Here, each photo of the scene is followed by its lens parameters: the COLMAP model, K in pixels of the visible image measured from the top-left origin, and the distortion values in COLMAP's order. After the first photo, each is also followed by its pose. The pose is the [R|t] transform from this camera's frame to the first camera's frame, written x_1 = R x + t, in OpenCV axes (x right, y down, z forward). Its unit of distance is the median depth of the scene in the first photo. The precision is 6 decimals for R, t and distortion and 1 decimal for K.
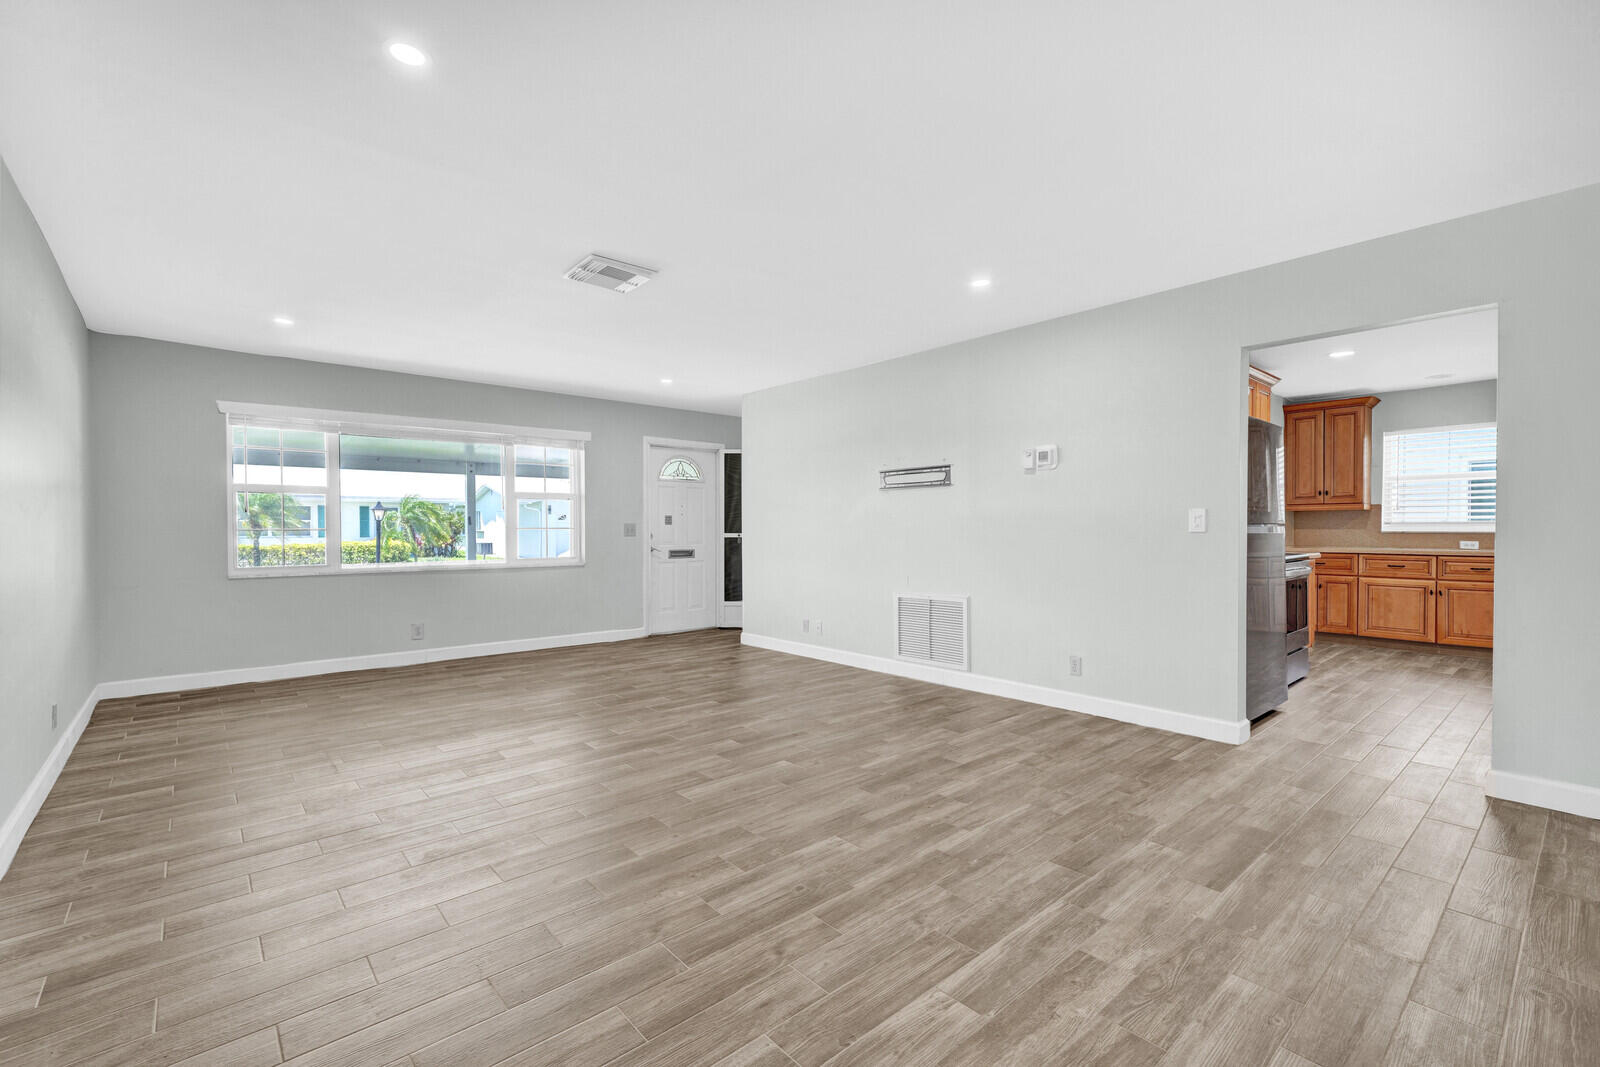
lens RADIAL K [[696.7, 0, 796.9], [0, 696.7, 540.2], [0, 0, 1]] dist [0.004421, 0.001061]
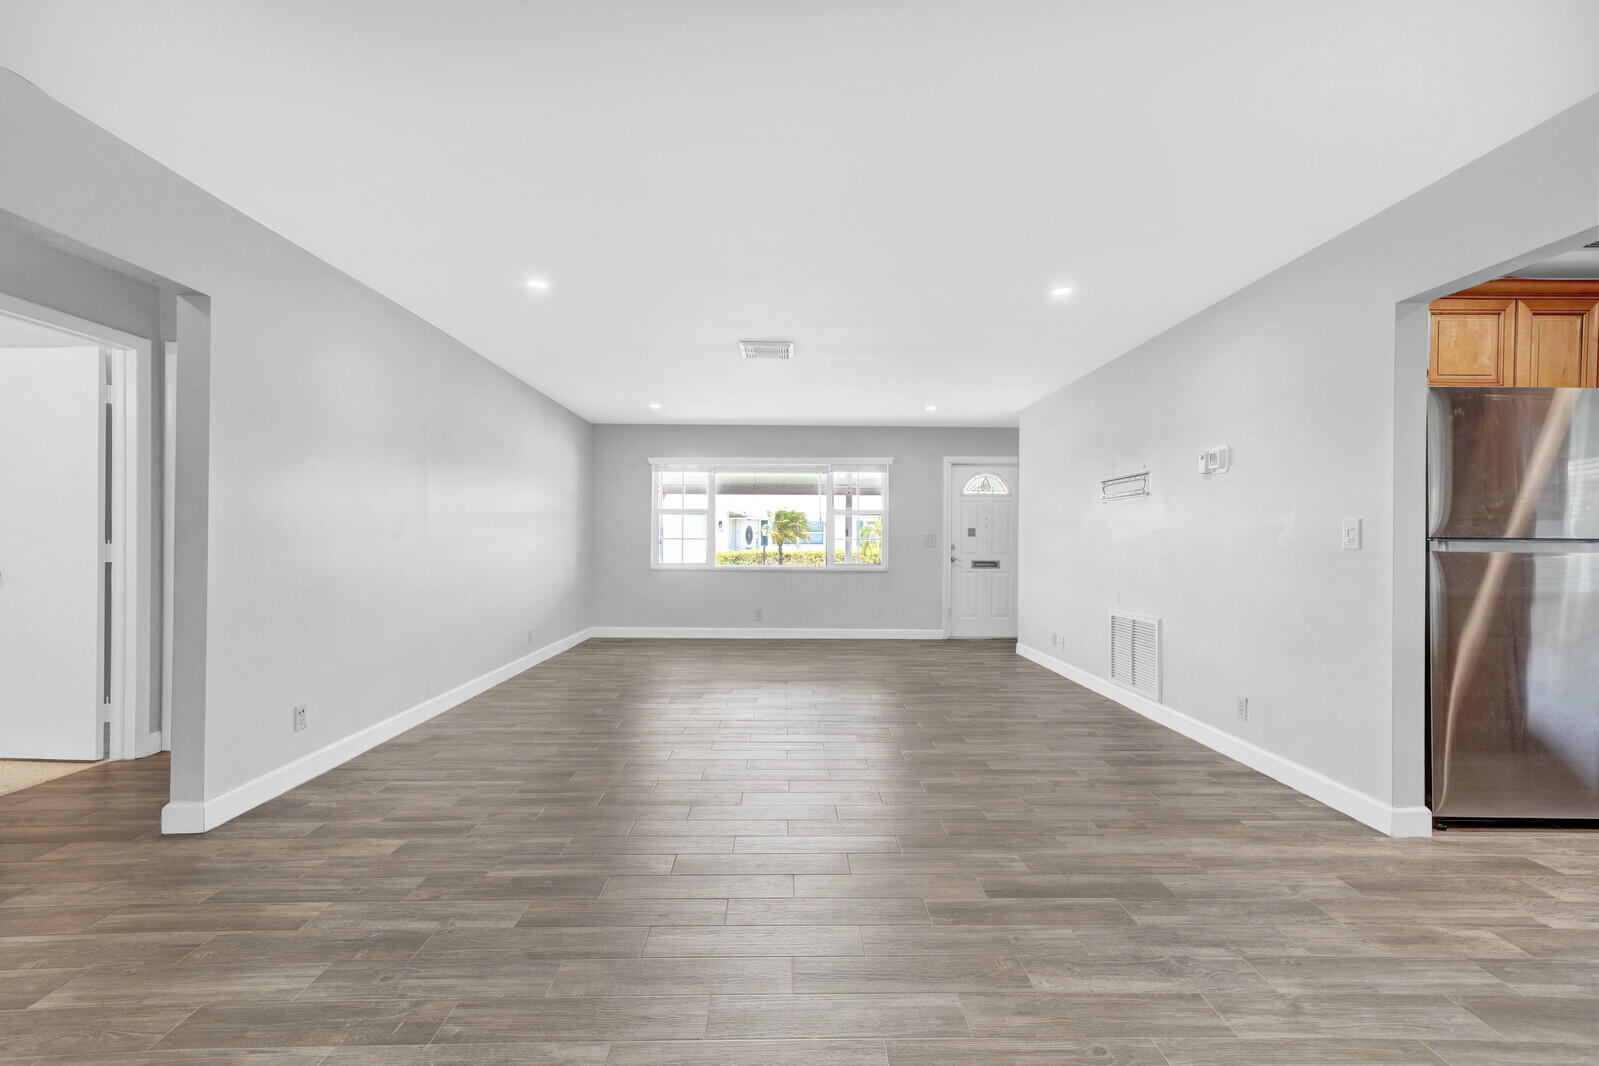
lens RADIAL K [[696.3, 0, 796.4], [0, 696.3, 539.7], [0, 0, 1]] dist [0.004421, 0.001061]
pose [[0.765151, 0.007055, -0.643813, 0.558083], [-0.018074, 0.999781, -0.010524, -0.002685], [0.643598, 0.019689, 0.765111, 0.014070]]
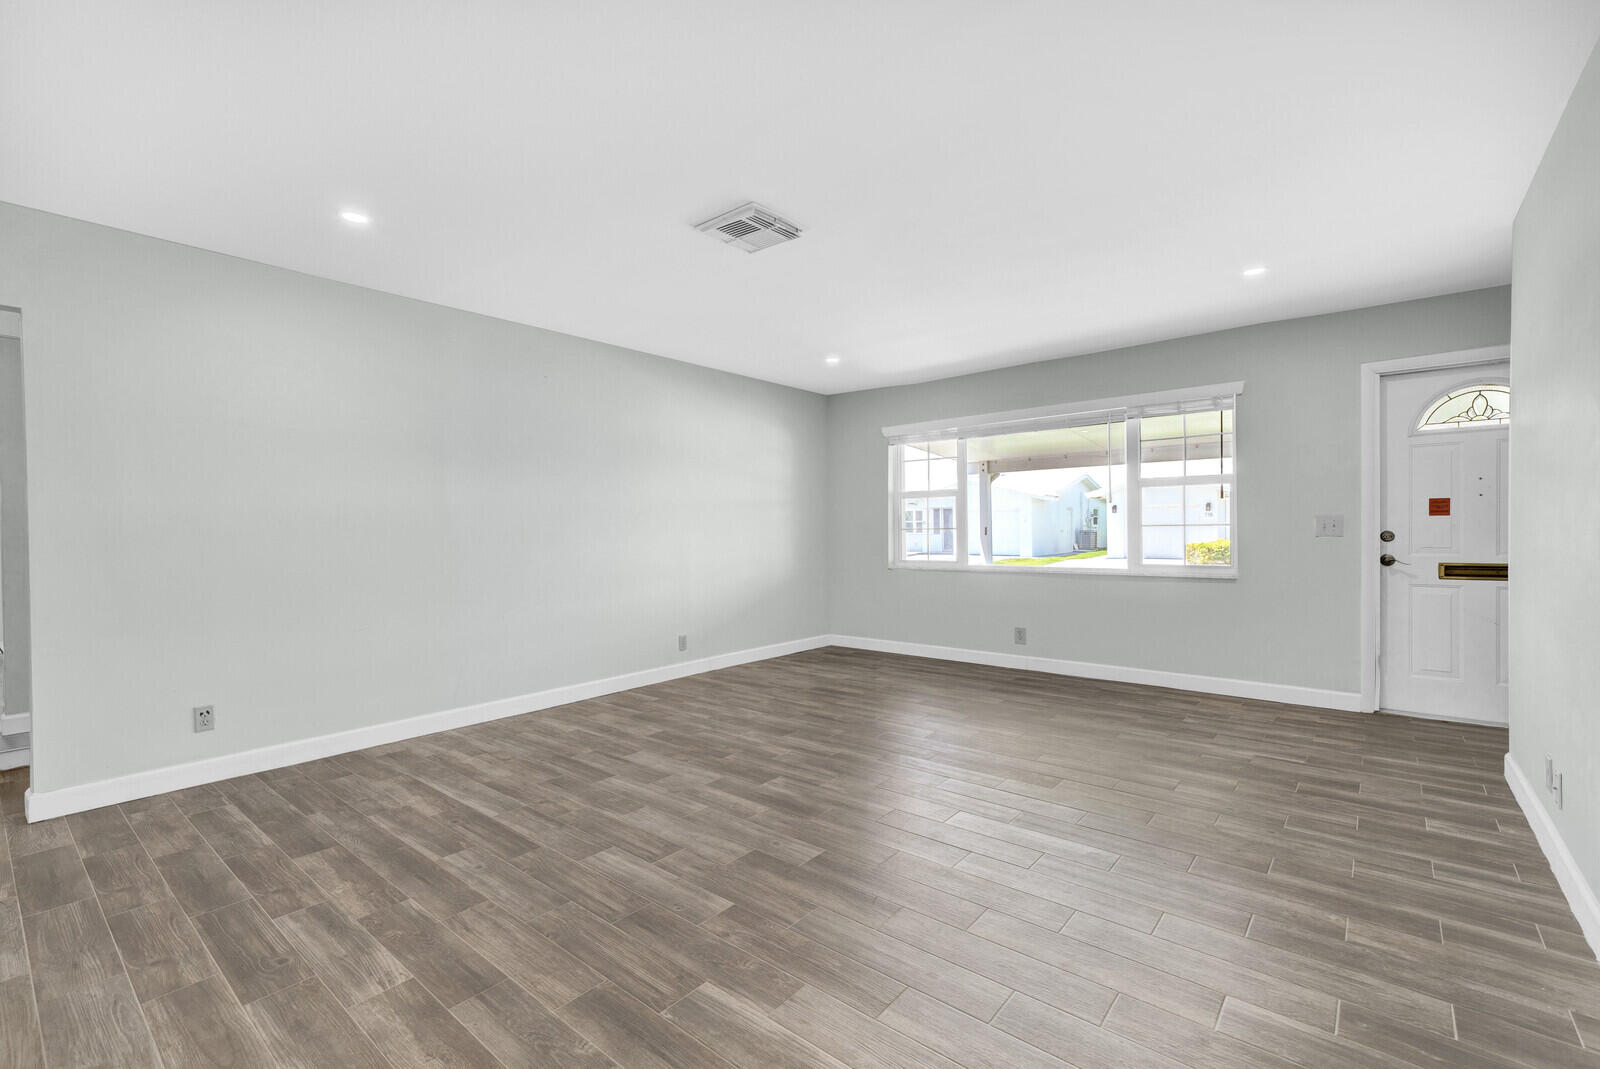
lens RADIAL K [[696.7, 0, 796.9], [0, 696.7, 541.2], [0, 0, 1]] dist [0.004421, 0.001061]
pose [[0.154465, 0.016779, -0.987856, 0.505407], [-0.004467, 0.999857, 0.016285, -0.016603], [0.987988, 0.001897, 0.154518, 0.803027]]
